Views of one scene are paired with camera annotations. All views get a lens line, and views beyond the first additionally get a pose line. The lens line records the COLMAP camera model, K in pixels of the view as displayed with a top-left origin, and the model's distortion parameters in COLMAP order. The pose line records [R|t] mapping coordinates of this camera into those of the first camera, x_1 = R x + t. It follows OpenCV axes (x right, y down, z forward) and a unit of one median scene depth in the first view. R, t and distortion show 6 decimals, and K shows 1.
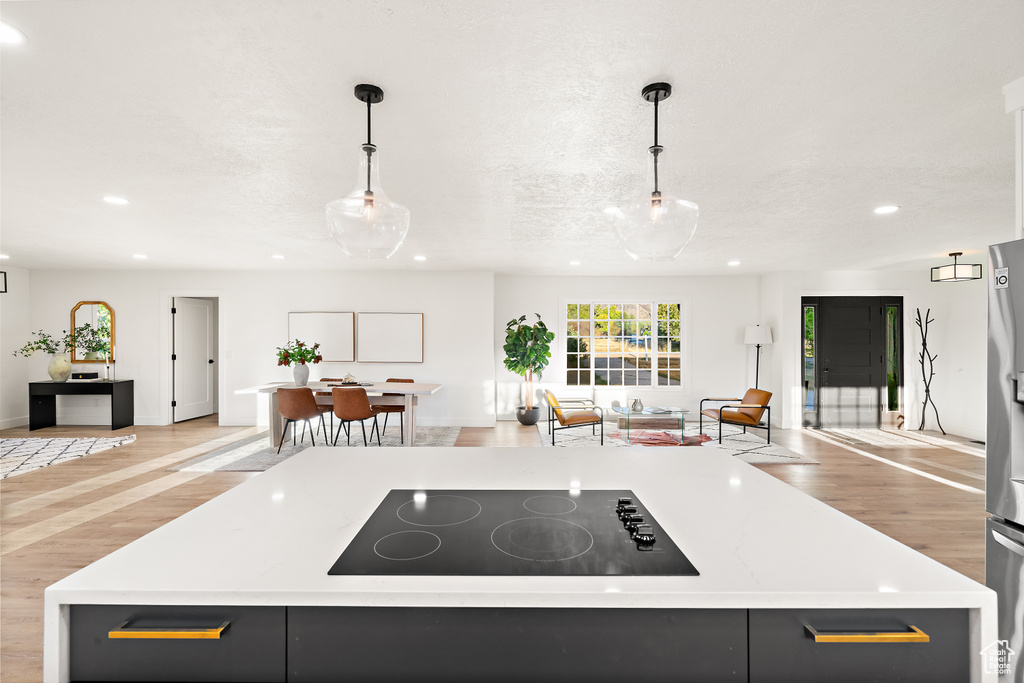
lens RADIAL K [[469.0, 0, 504.2], [0, 469.0, 334.4], [0, 0, 1]] dist [-0.000198, 0.002267]
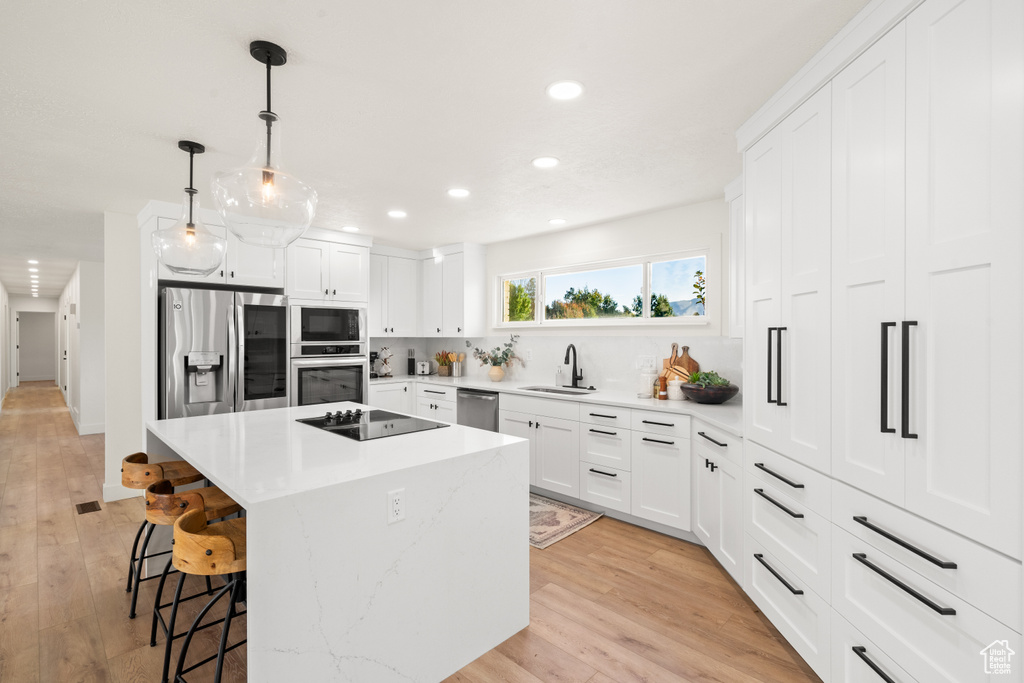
lens RADIAL K [[469.0, 0, 507.8], [0, 469.0, 349.5], [0, 0, 1]] dist [-0.000198, 0.002267]
pose [[-0.717612, -0.021969, 0.696096, -0.338817], [-0.009615, 0.999720, 0.021639, 0.002332], [-0.696377, 0.008836, -0.717622, 0.371896]]
